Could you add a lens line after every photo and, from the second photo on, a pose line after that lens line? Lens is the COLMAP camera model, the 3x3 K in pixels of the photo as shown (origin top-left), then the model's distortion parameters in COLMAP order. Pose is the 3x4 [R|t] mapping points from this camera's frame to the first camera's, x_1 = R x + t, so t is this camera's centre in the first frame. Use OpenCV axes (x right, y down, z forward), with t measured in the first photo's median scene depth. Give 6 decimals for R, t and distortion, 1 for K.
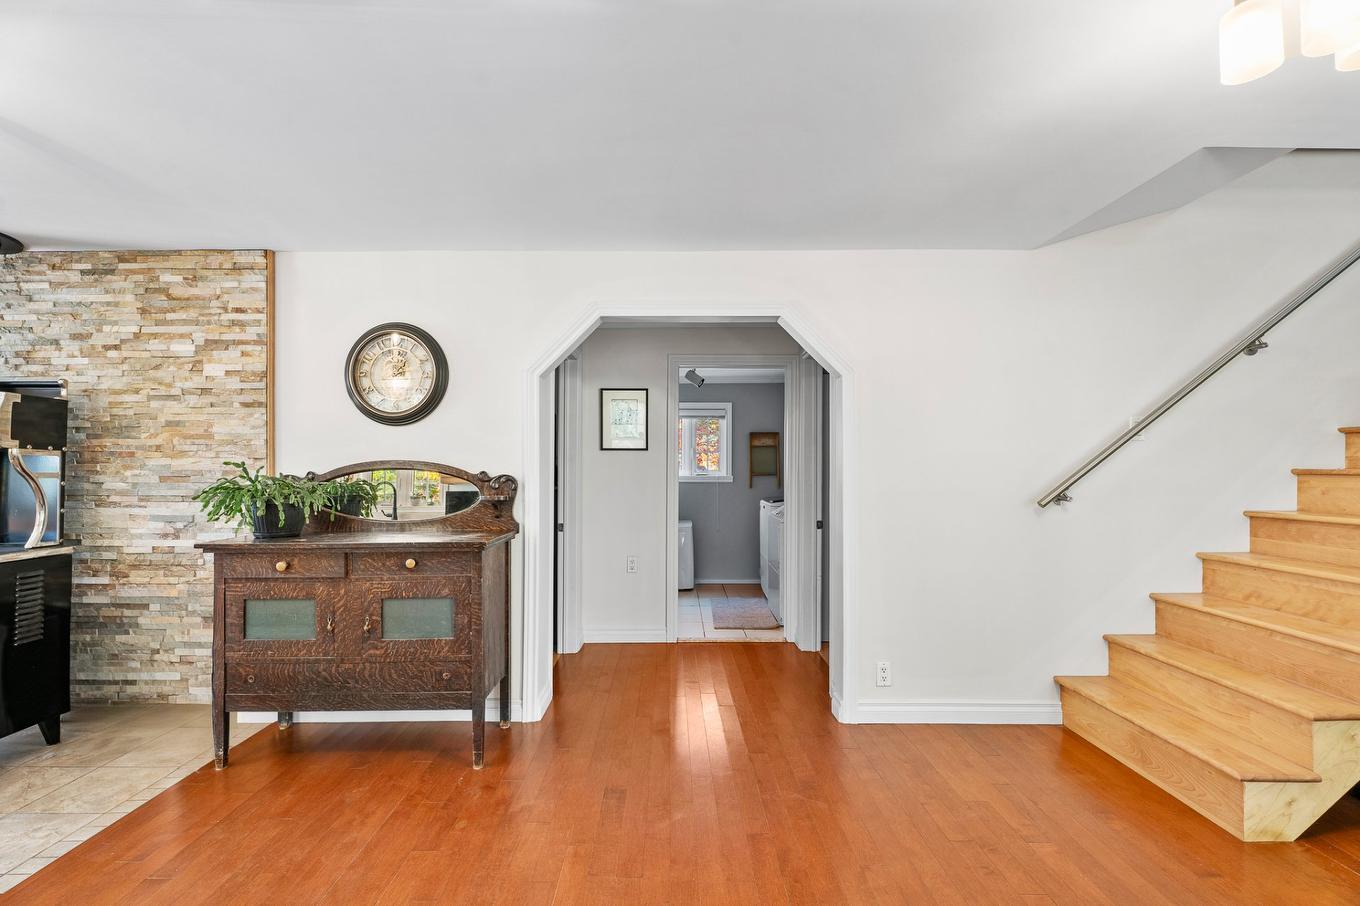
lens RADIAL K [[609.4, 0, 681.2], [0, 609.4, 463.2], [0, 0, 1]] dist [-0.001968, -0.001127]
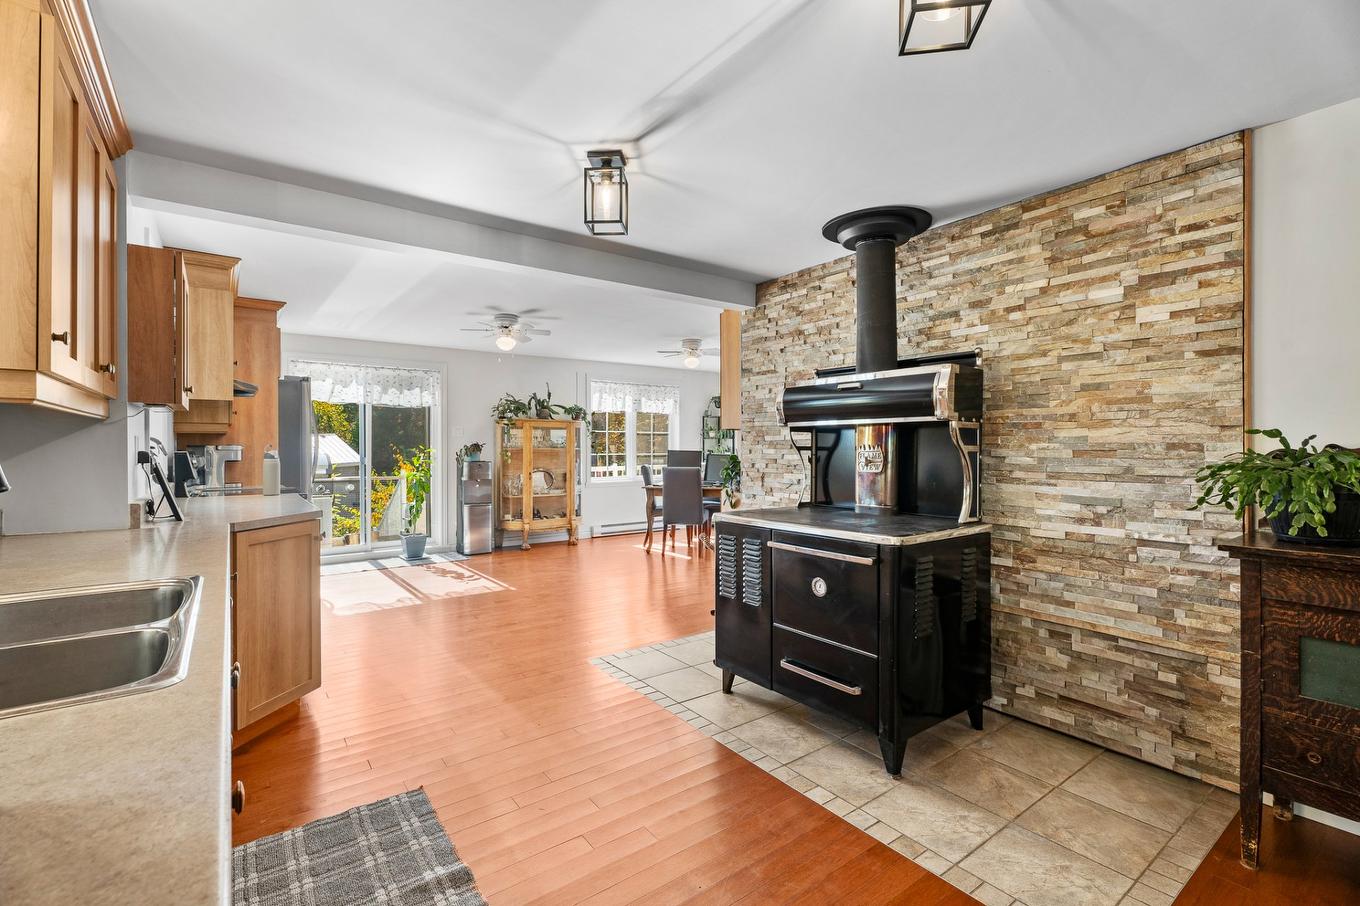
lens RADIAL K [[609.4, 0, 678.2], [0, 609.4, 447.2], [0, 0, 1]] dist [-0.001968, -0.001127]
pose [[0.584443, 0.001255, -0.811434, -0.490769], [0.007279, 0.999950, 0.006789, 0.007490], [0.811402, -0.009874, 0.584404, 0.053192]]
